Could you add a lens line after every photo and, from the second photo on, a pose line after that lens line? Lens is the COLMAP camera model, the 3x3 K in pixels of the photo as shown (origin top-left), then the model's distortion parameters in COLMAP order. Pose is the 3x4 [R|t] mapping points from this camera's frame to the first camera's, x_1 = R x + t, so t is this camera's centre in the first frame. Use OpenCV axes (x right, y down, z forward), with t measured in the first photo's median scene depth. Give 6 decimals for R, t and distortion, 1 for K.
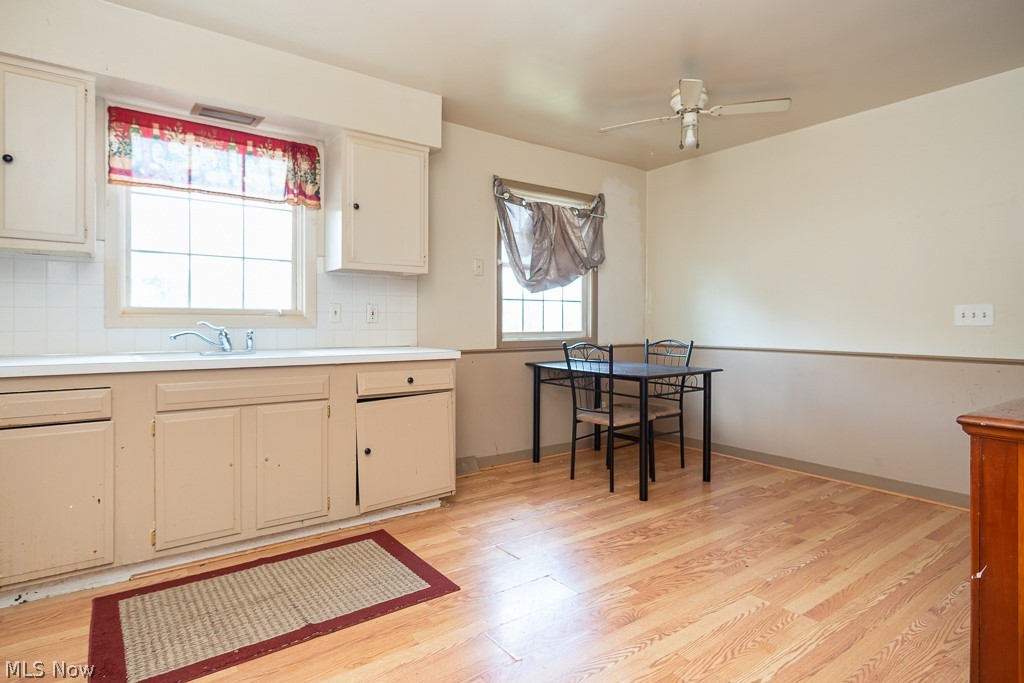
lens RADIAL K [[546.4, 0, 522.1], [0, 546.4, 332.6], [0, 0, 1]] dist [0.004227, 0.004143]
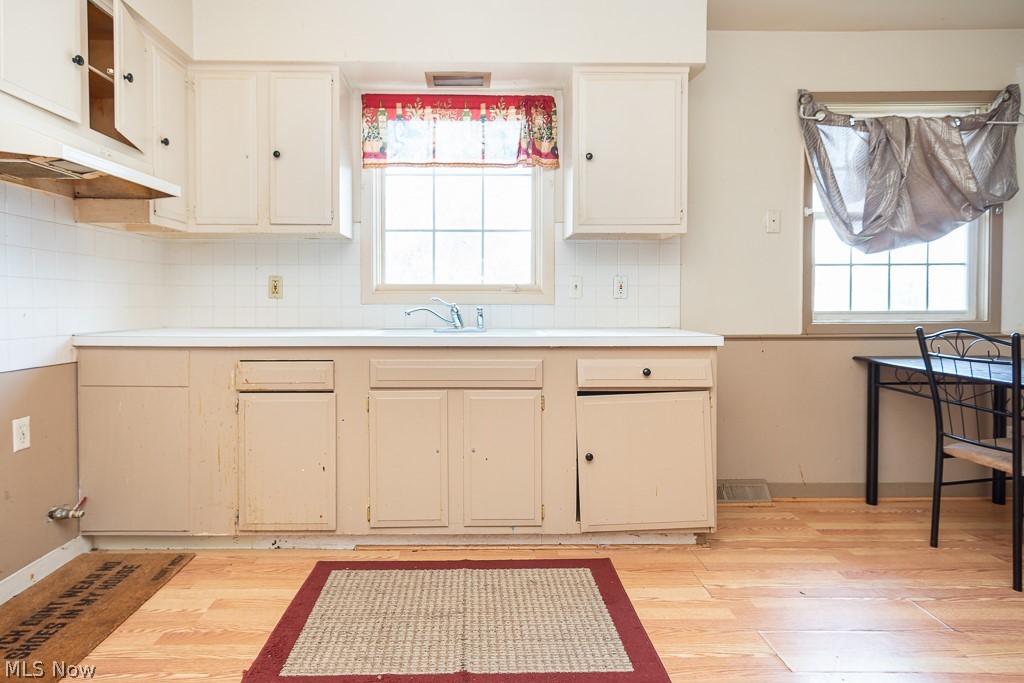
lens RADIAL K [[546.4, 0, 510.8], [0, 546.4, 315.6], [0, 0, 1]] dist [0.004227, 0.004143]
pose [[0.806251, 0.009602, -0.591496, 0.088360], [-0.007348, 0.999954, 0.006216, 0.004516], [0.591528, -0.000665, 0.806284, 0.258520]]
